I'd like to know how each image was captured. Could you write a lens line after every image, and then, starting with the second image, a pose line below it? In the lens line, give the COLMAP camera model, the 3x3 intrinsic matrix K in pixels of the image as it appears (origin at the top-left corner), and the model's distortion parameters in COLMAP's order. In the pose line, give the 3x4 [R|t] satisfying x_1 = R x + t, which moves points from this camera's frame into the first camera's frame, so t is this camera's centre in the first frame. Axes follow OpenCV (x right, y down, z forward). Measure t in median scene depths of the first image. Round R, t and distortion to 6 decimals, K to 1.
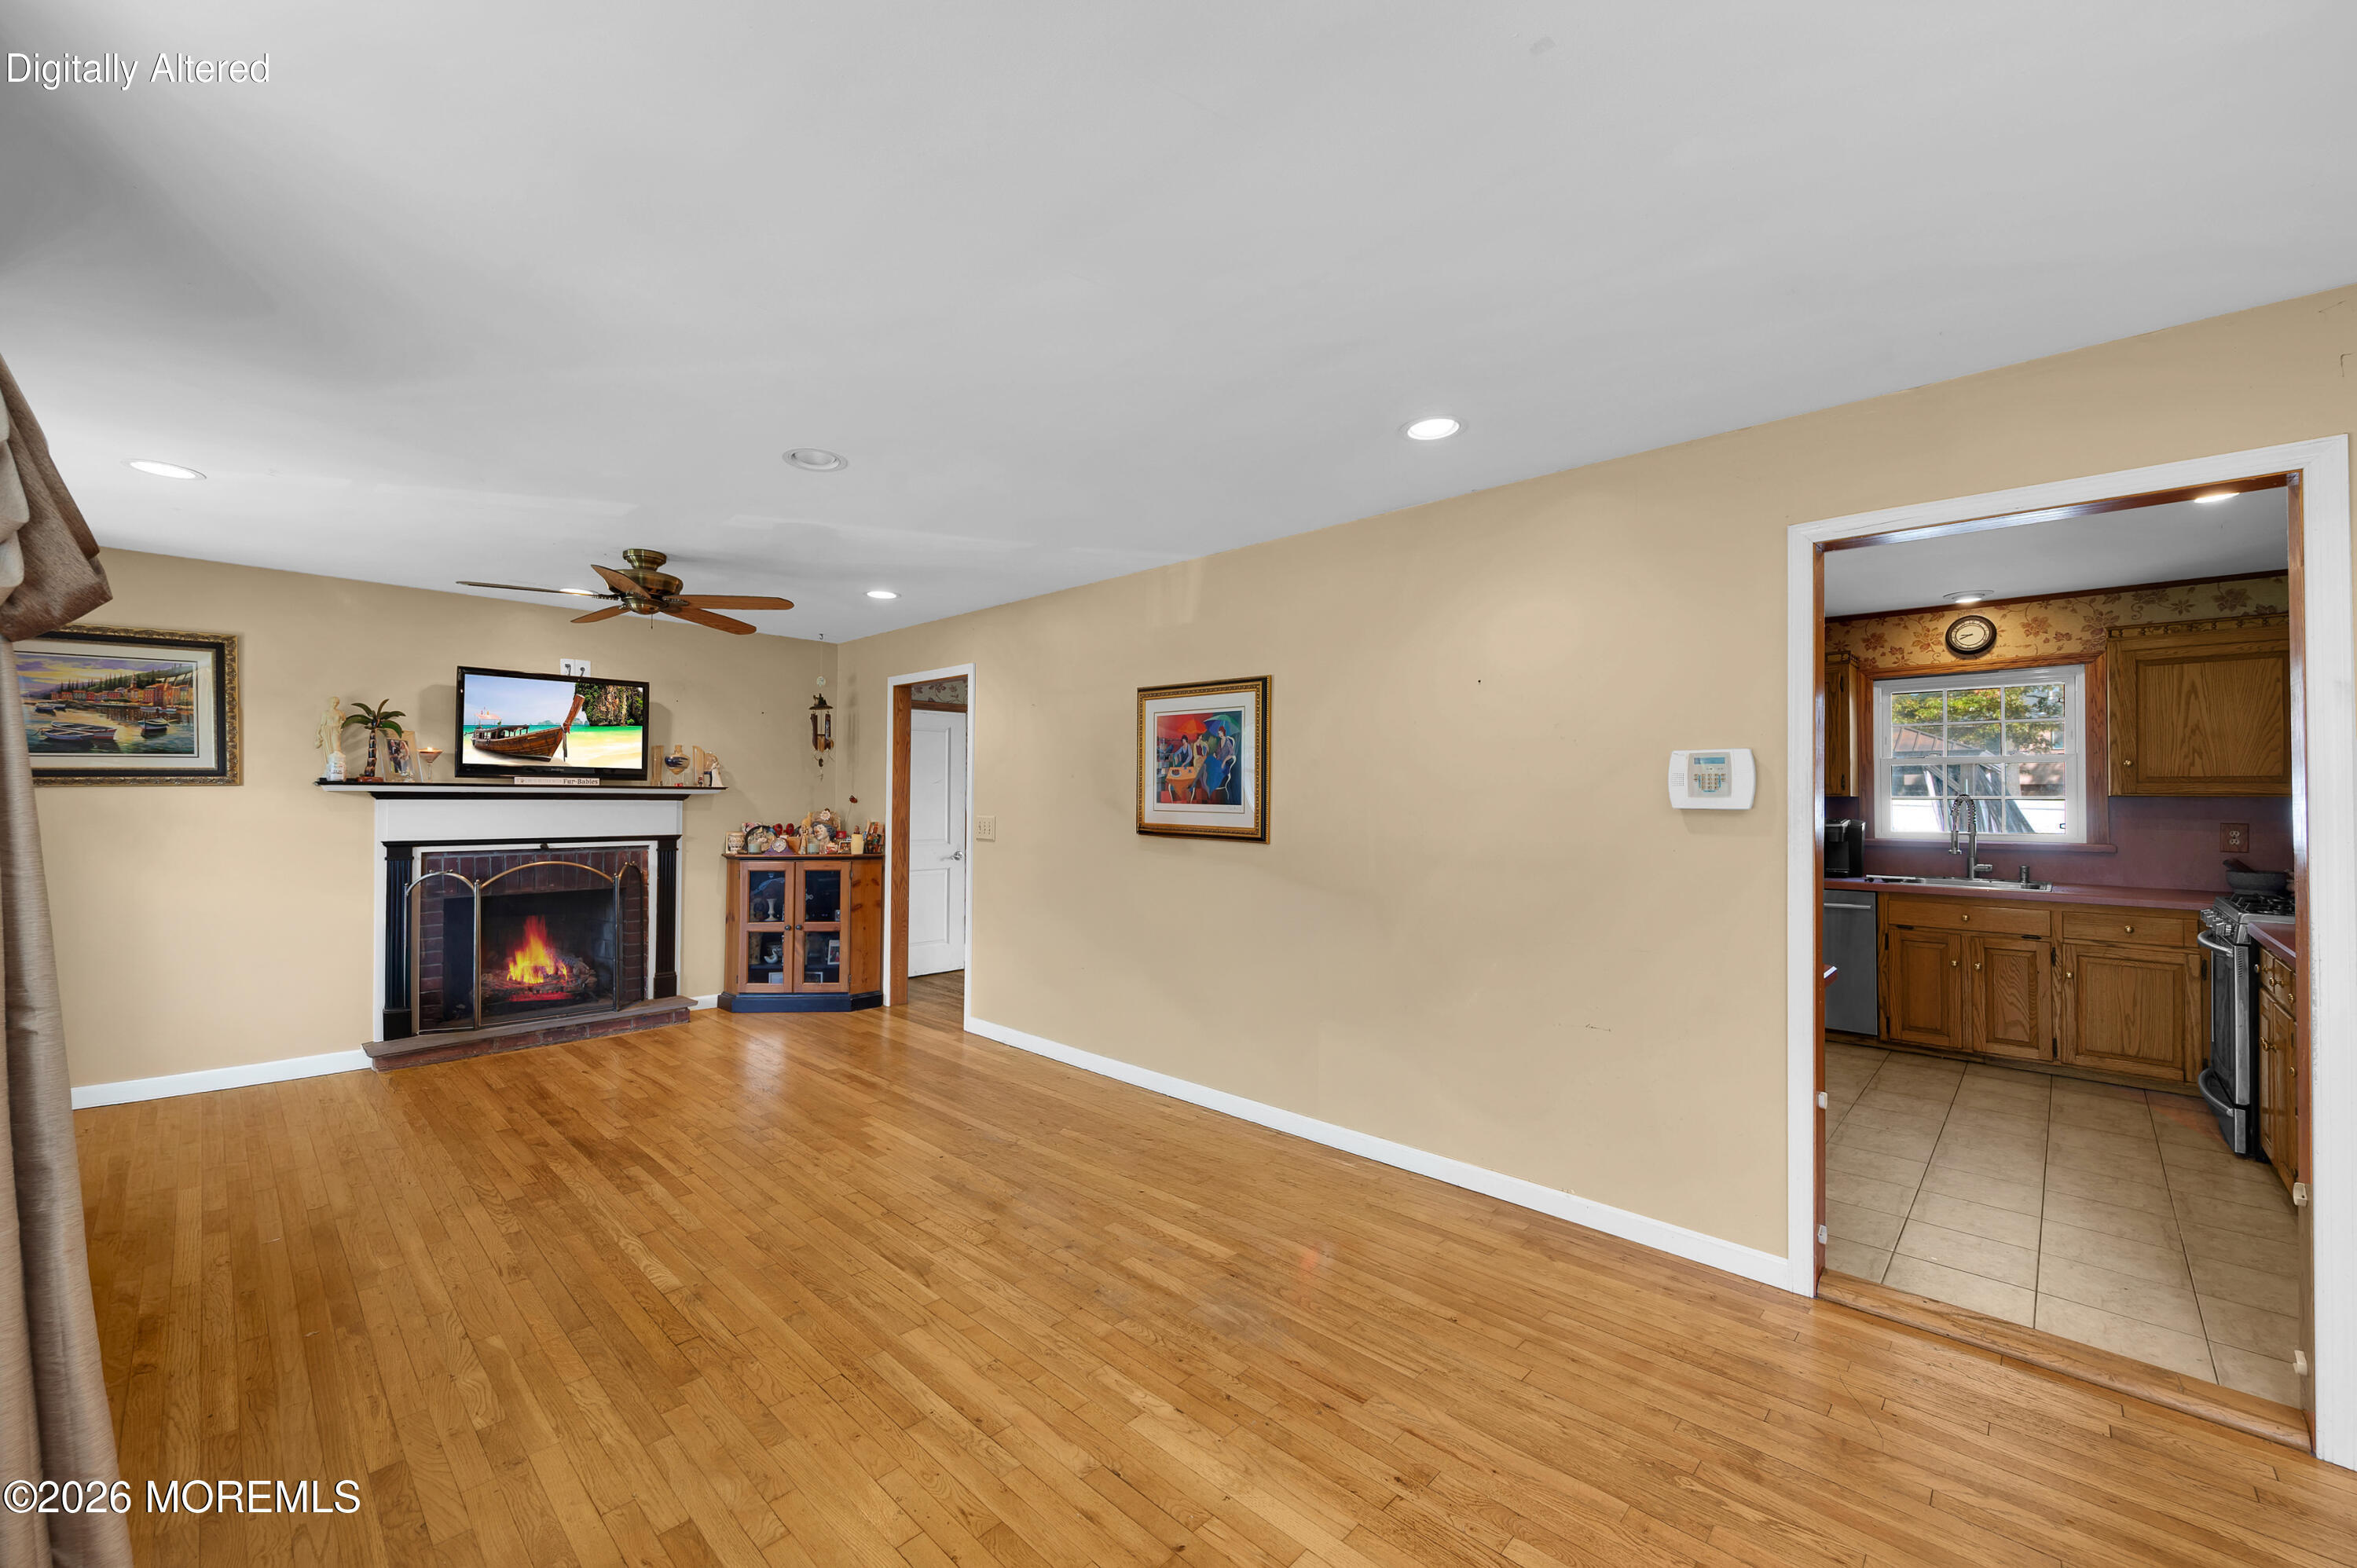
lens RADIAL K [[927.1, 0, 1185.2], [0, 927.1, 791.0], [0, 0, 1]] dist [-0.002655, -0.000396]
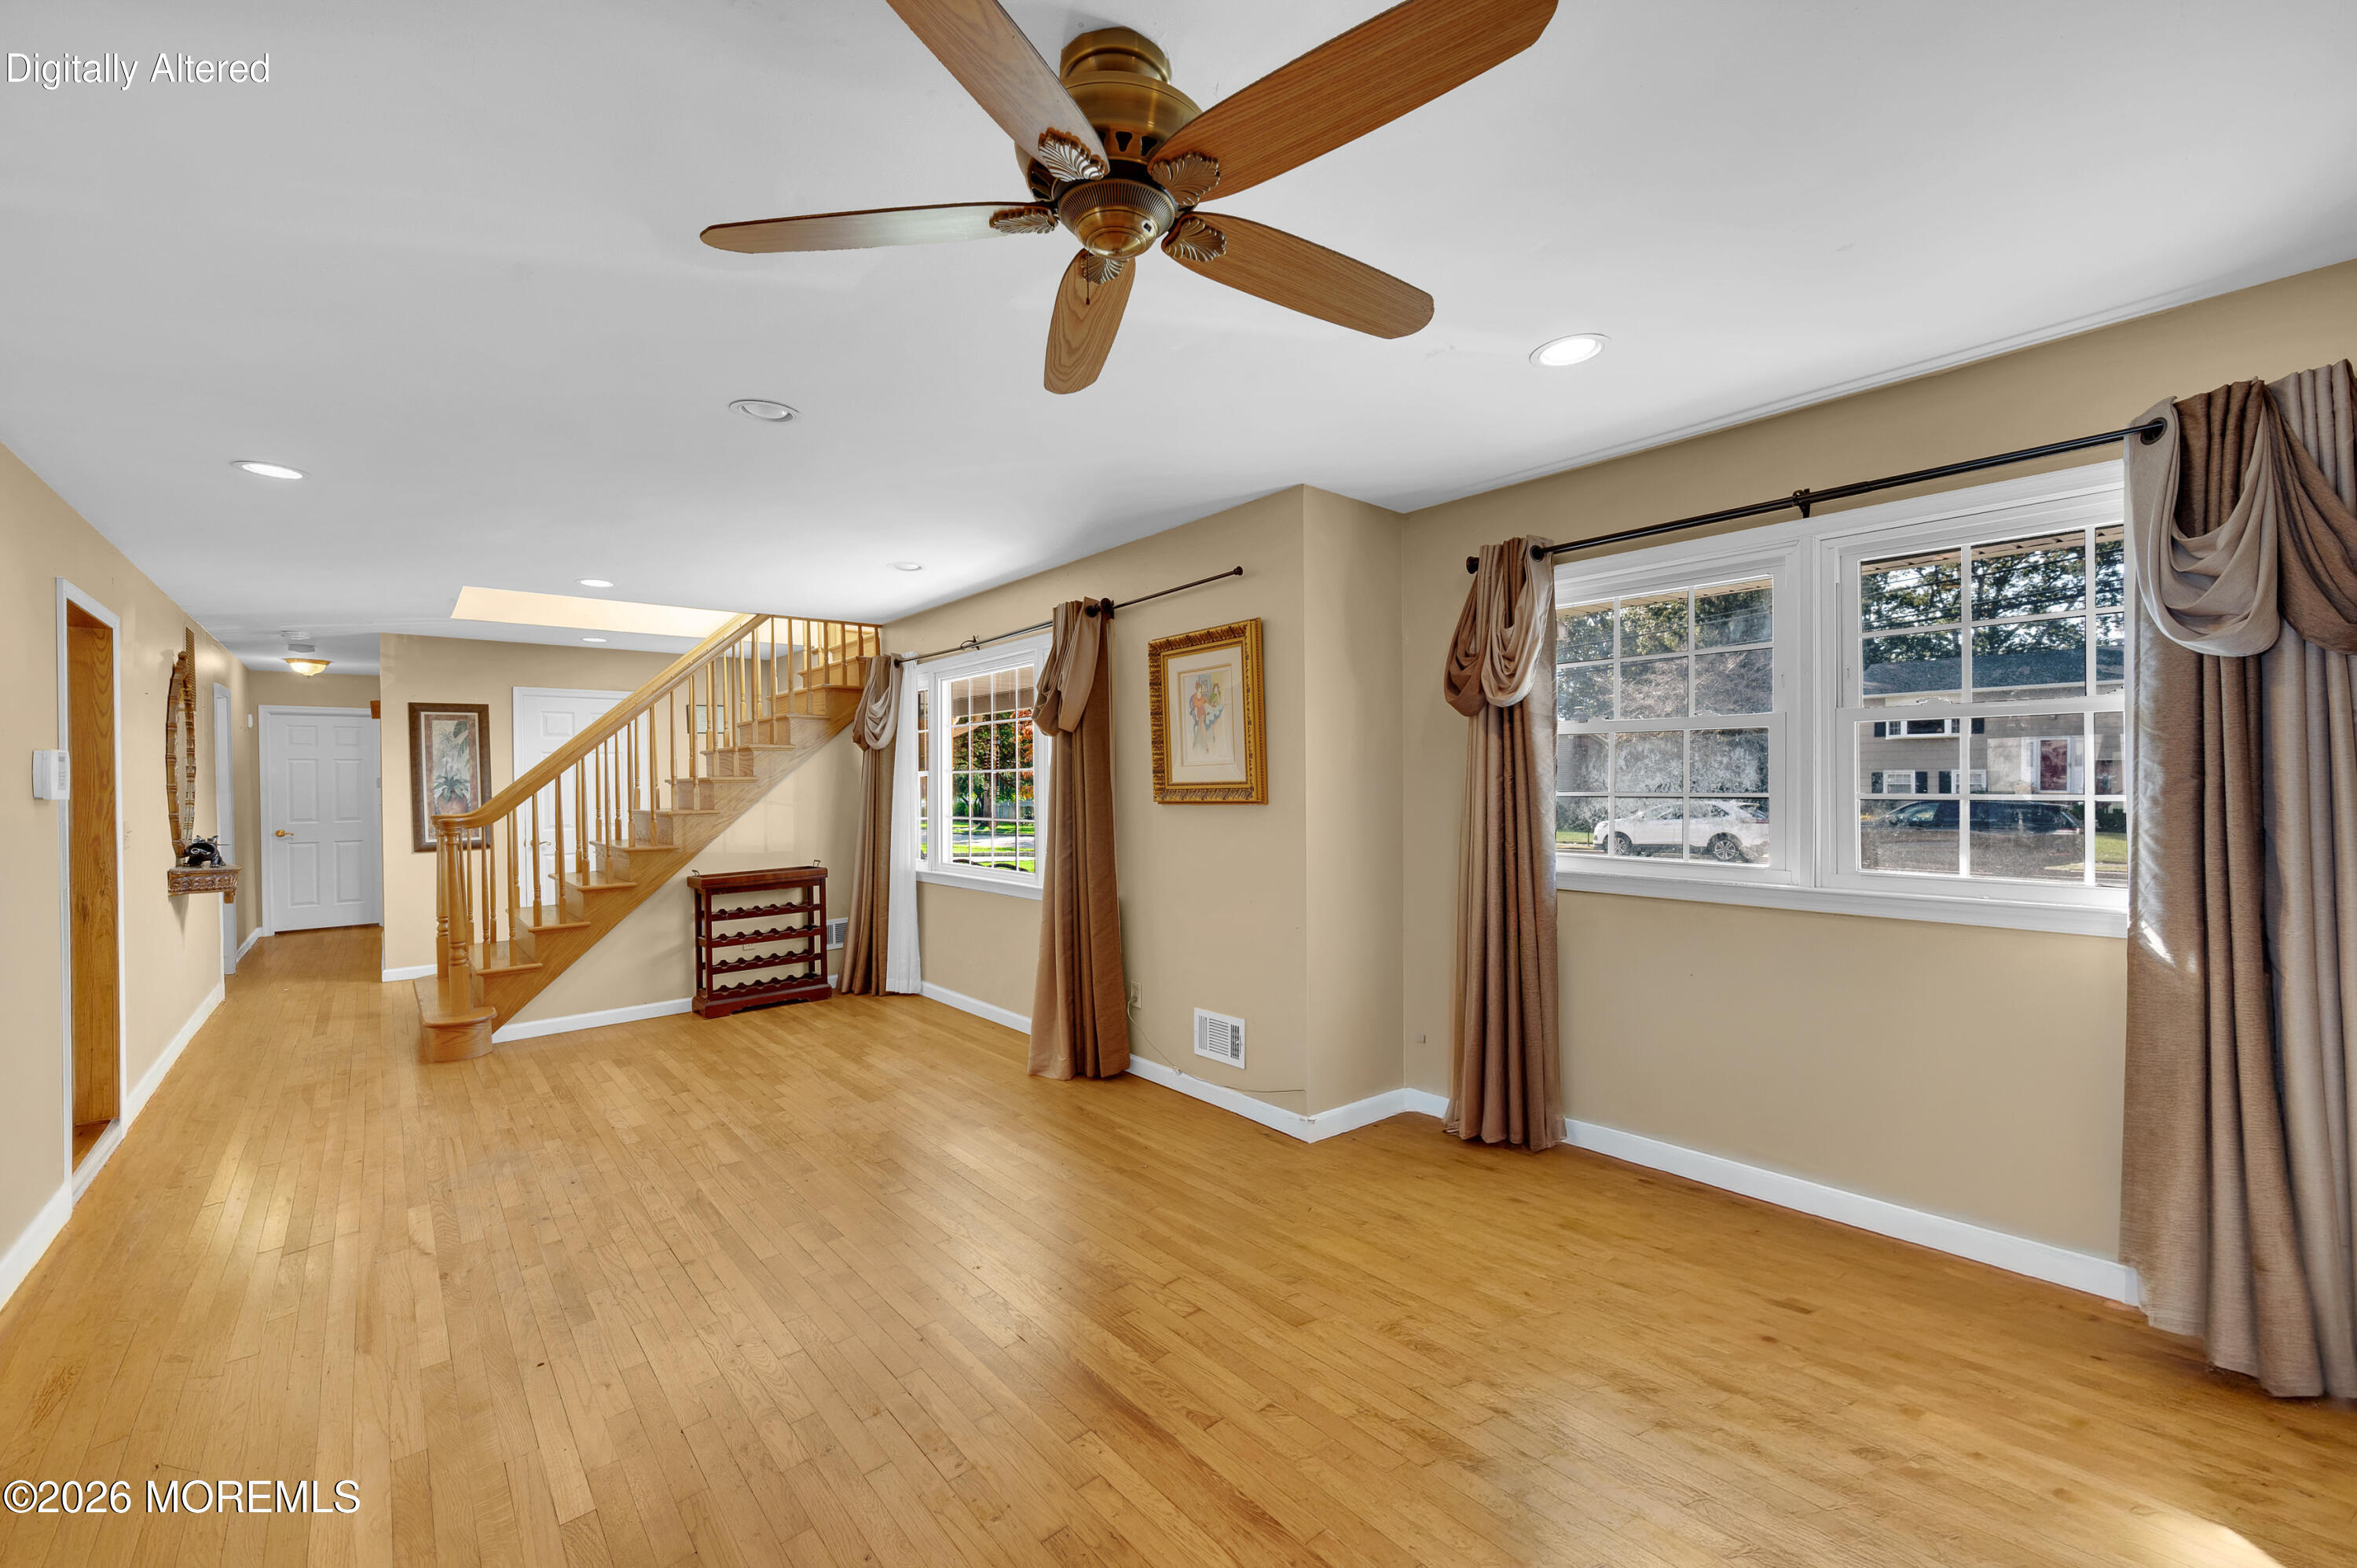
lens RADIAL K [[927.1, 0, 1191.7], [0, 927.1, 786.5], [0, 0, 1]] dist [-0.002655, -0.000396]
pose [[-0.996004, 0.005684, 0.089132, -0.504762], [0.005508, 0.999982, -0.002211, 0.007993], [-0.089143, -0.001711, -0.996017, 1.054497]]
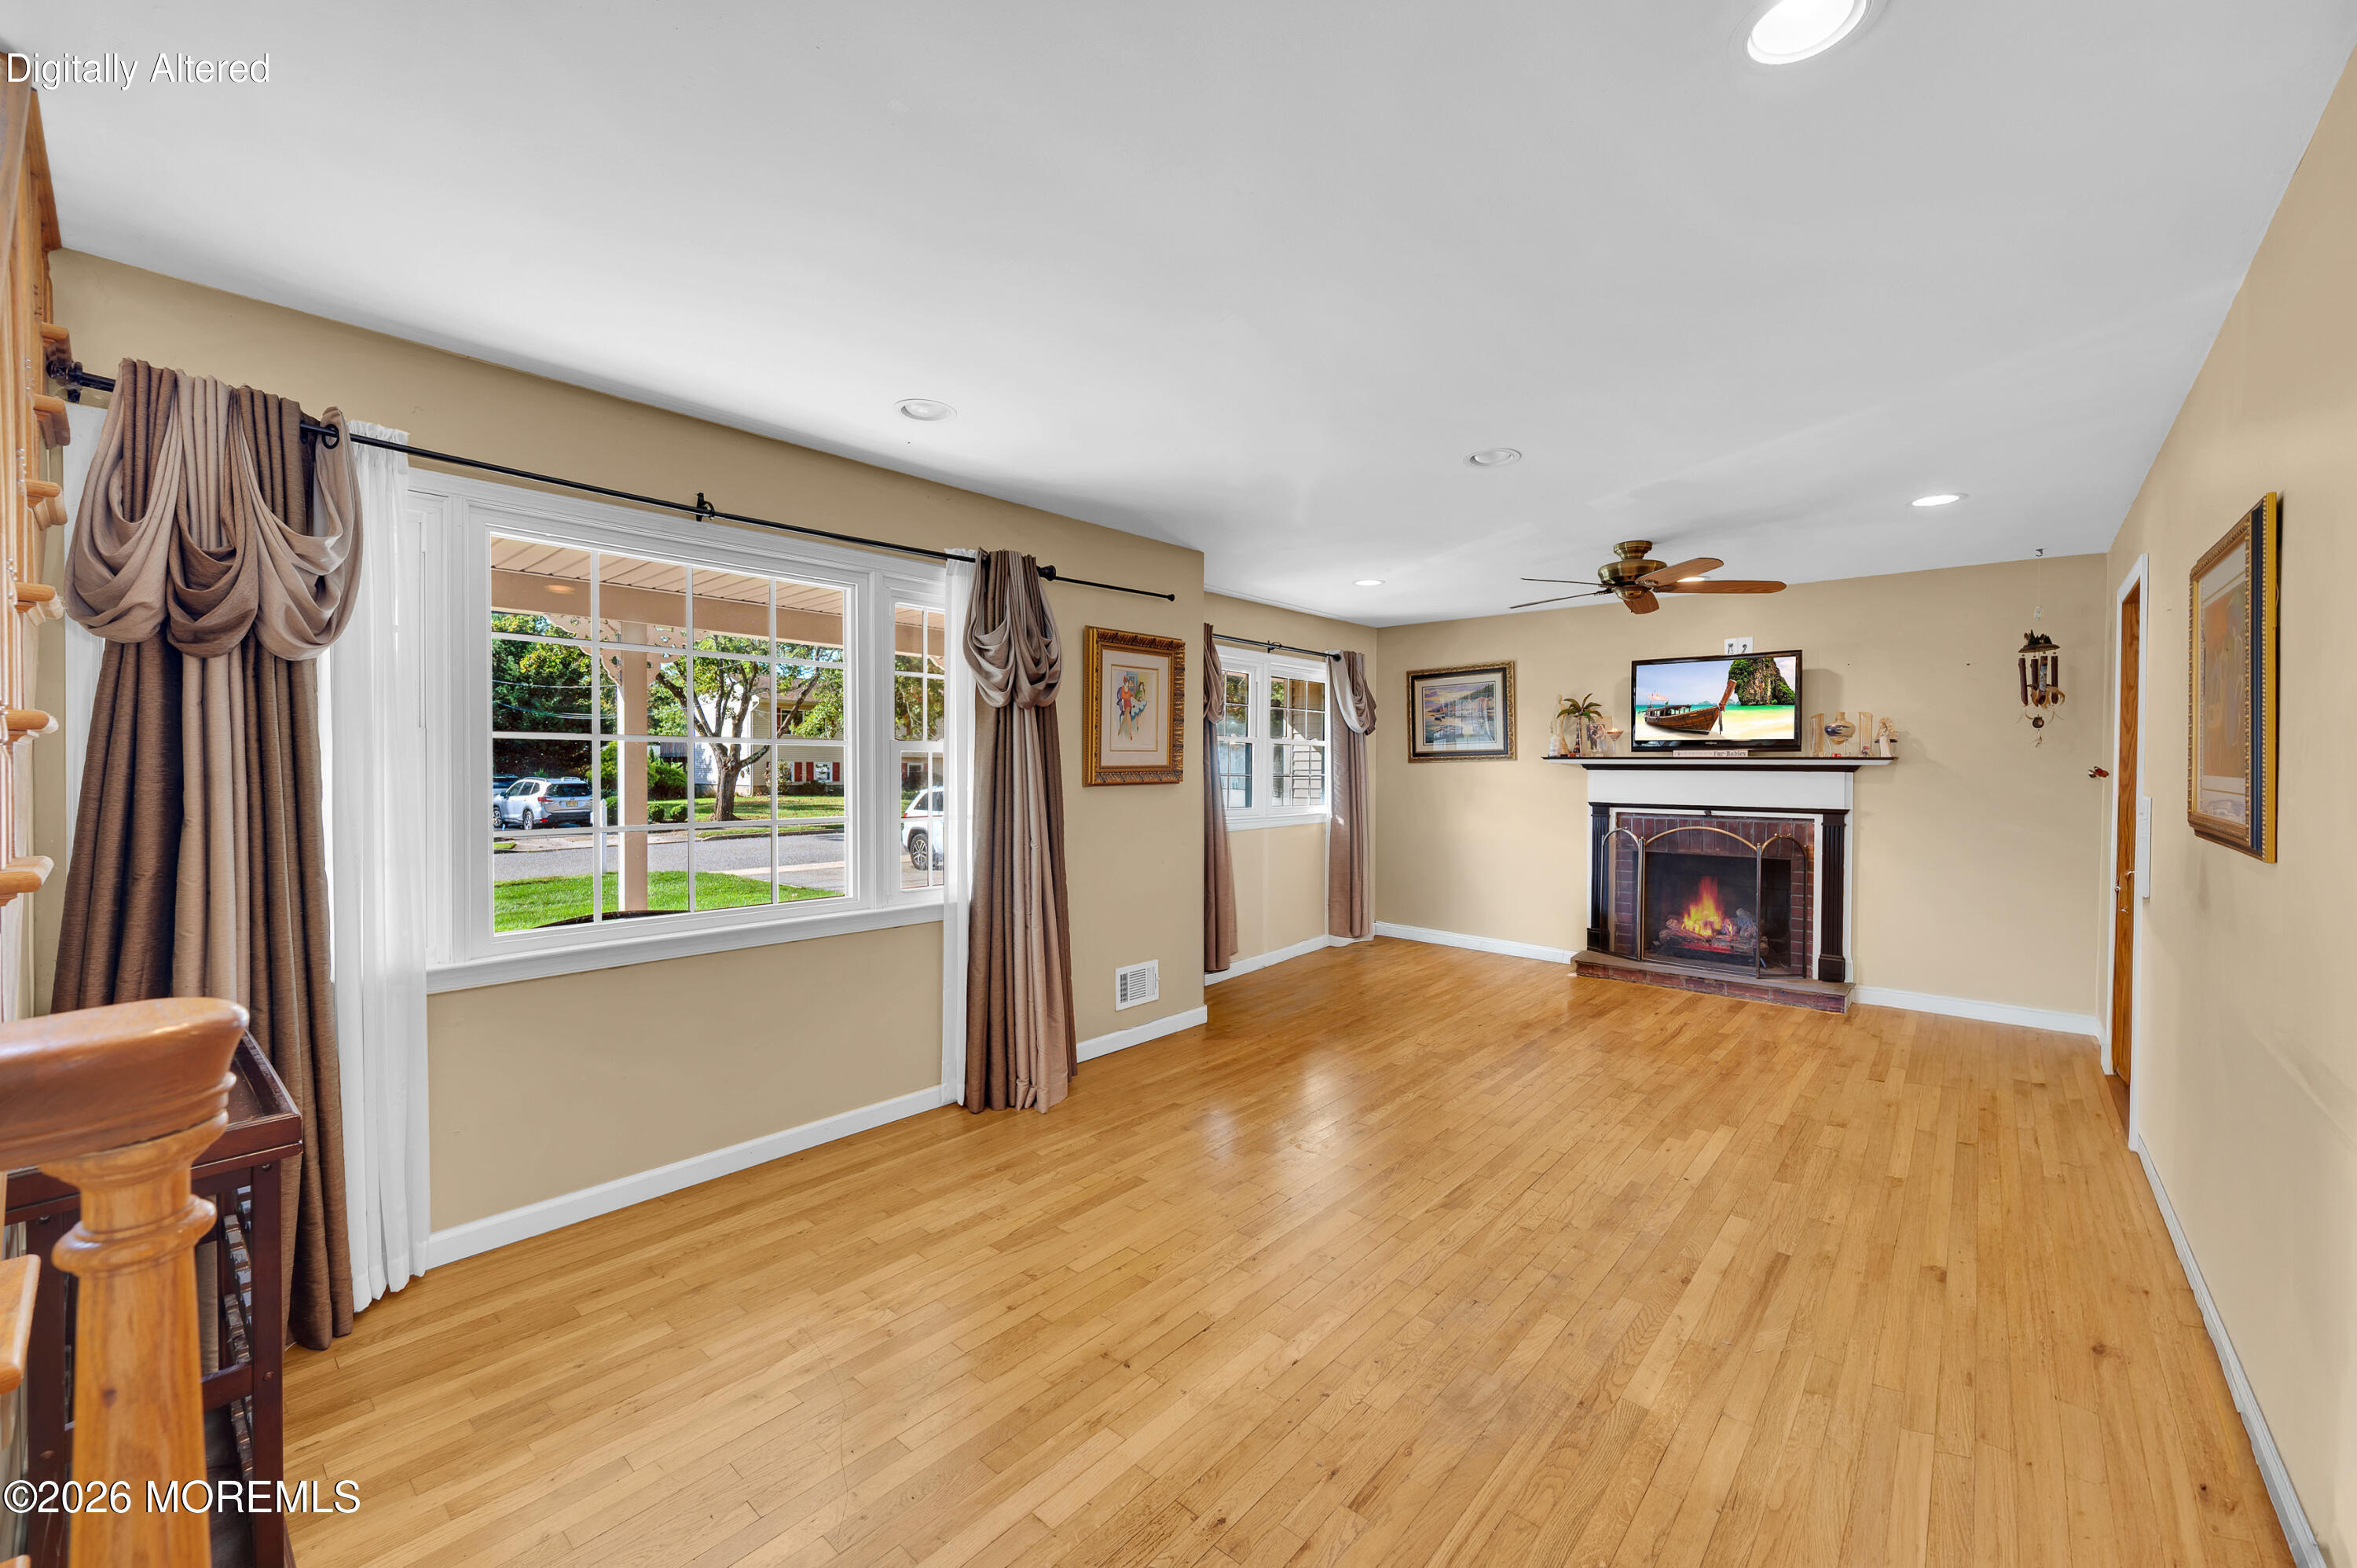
lens RADIAL K [[927.1, 0, 1160.6], [0, 927.1, 780.6], [0, 0, 1]] dist [-0.002655, -0.000396]
pose [[0.023542, 0.010817, -0.999664, 0.393283], [0.003294, 0.999935, 0.010897, 0.007050], [0.999717, -0.003549, 0.023505, 0.325957]]
